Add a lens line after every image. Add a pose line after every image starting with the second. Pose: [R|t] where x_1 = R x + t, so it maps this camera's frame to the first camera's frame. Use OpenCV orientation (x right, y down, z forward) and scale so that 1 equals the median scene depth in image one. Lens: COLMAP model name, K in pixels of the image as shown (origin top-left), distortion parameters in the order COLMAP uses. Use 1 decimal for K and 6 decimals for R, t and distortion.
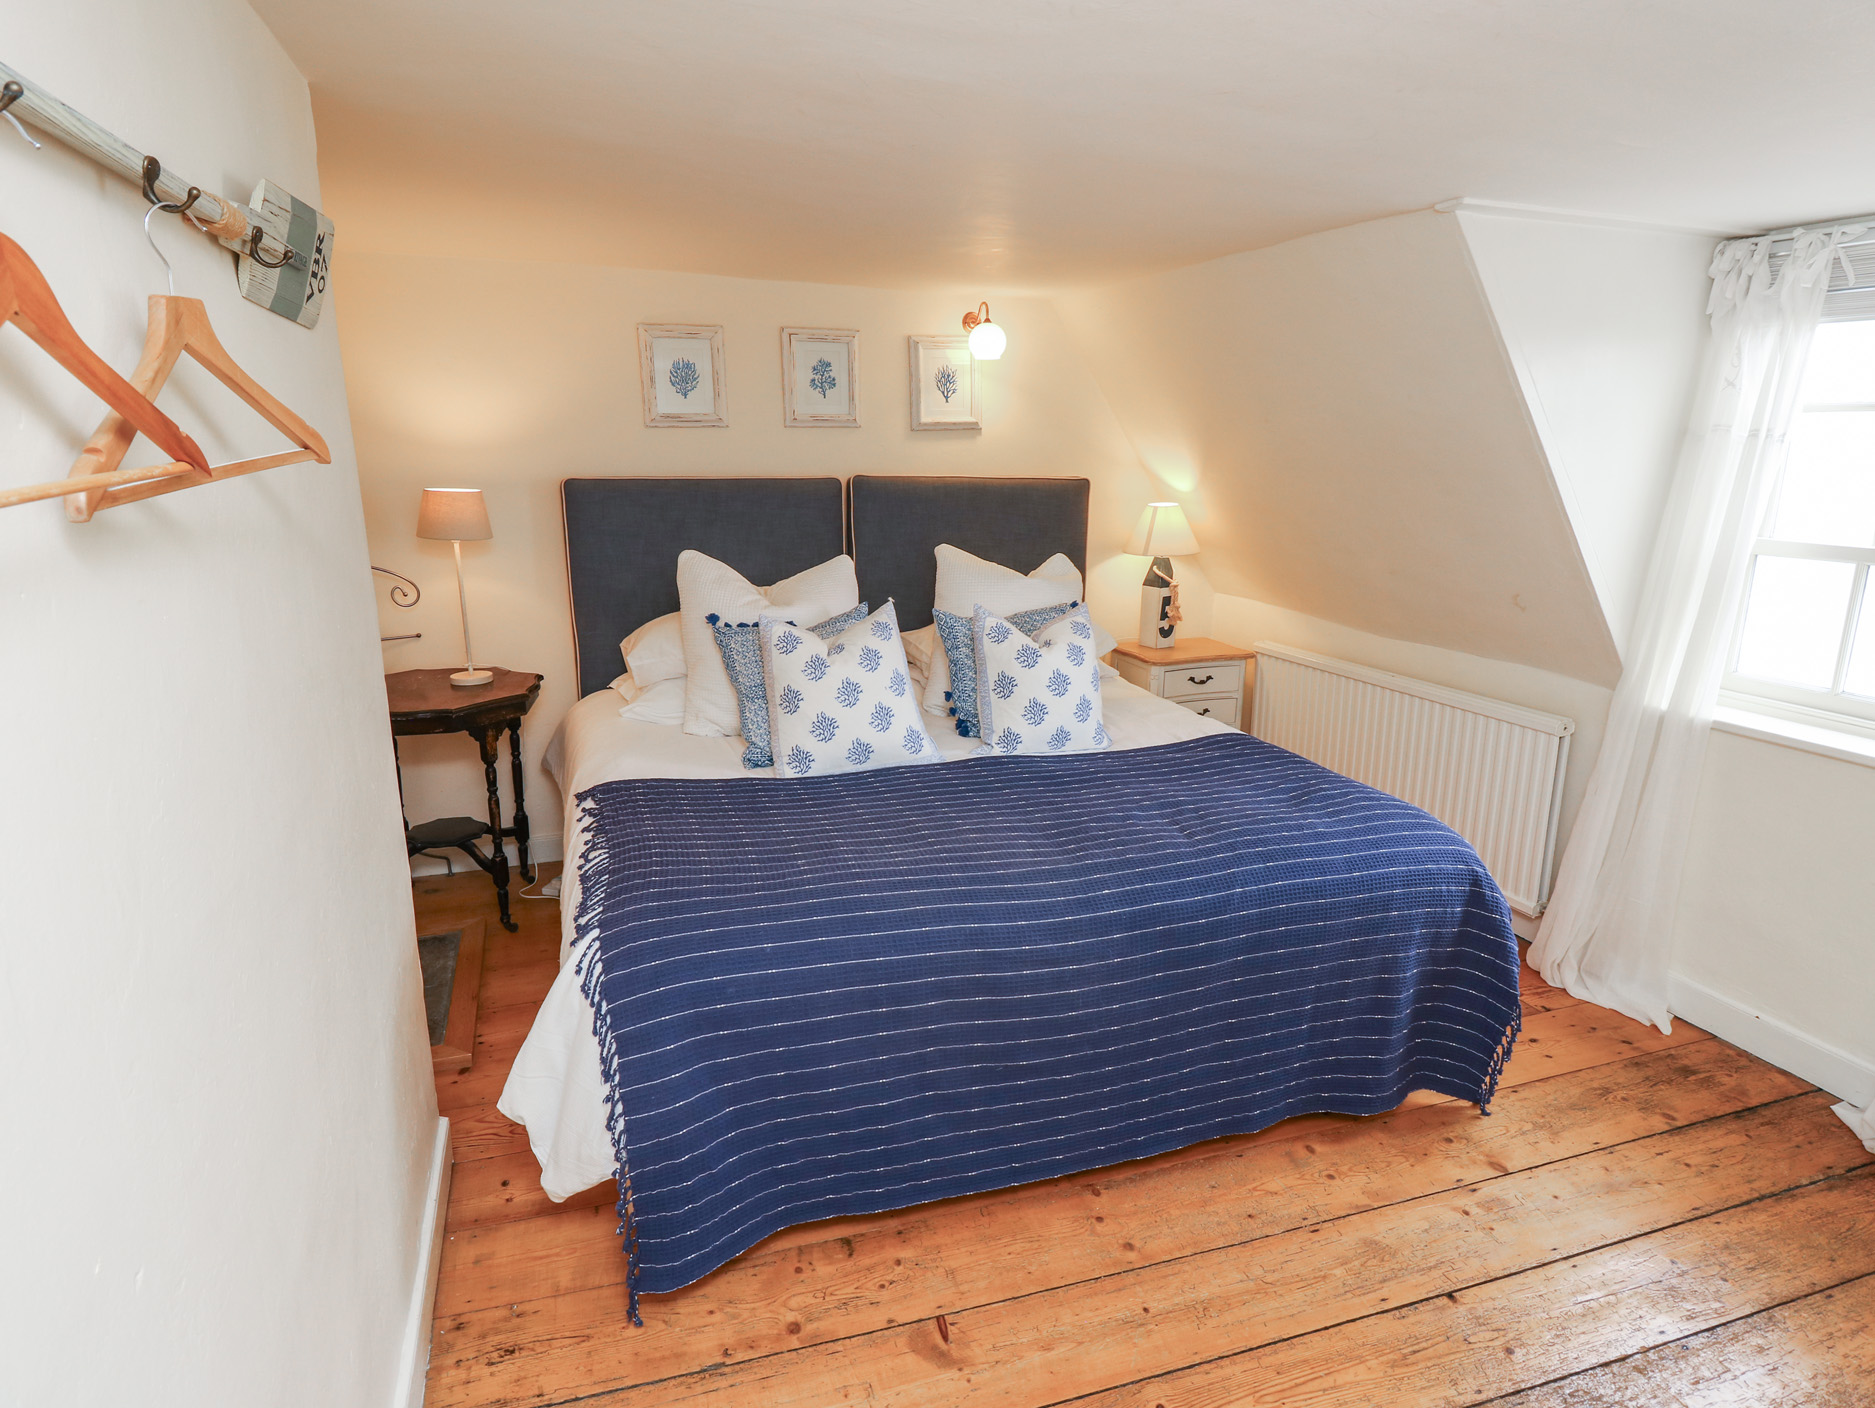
lens RADIAL K [[1025.9, 0, 926.9], [0, 1025.9, 706.2], [0, 0, 1]] dist [0.005779, -0.018033]
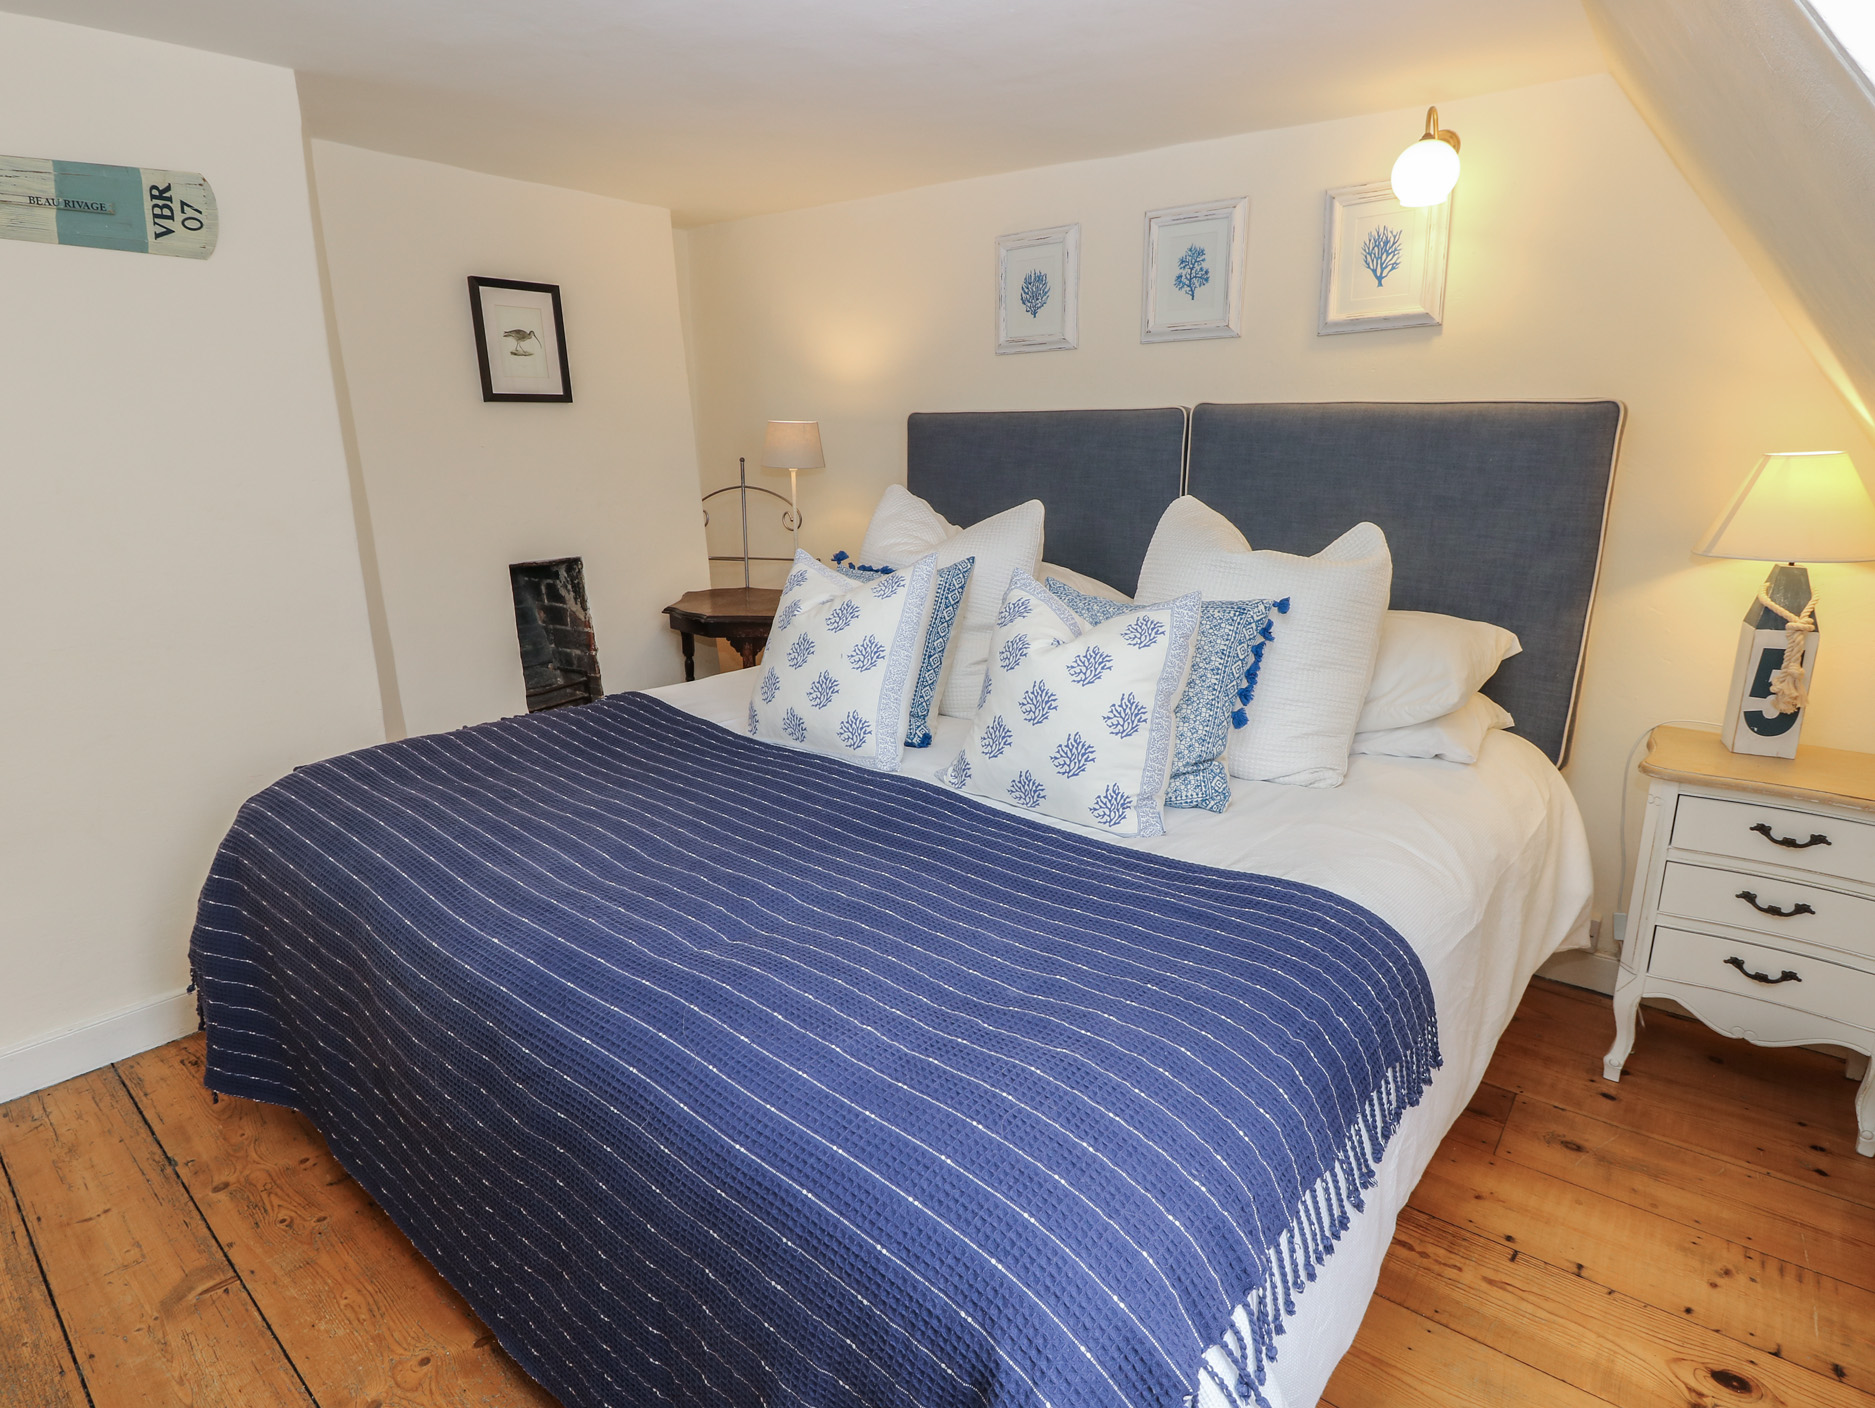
lens RADIAL K [[1025.9, 0, 926.9], [0, 1025.9, 706.2], [0, 0, 1]] dist [0.005779, -0.018033]
pose [[0.519095, 0.205518, -0.829640, 0.479723], [-0.207314, 0.971950, 0.111057, -0.059277], [0.829193, 0.114347, 0.547141, 0.476636]]
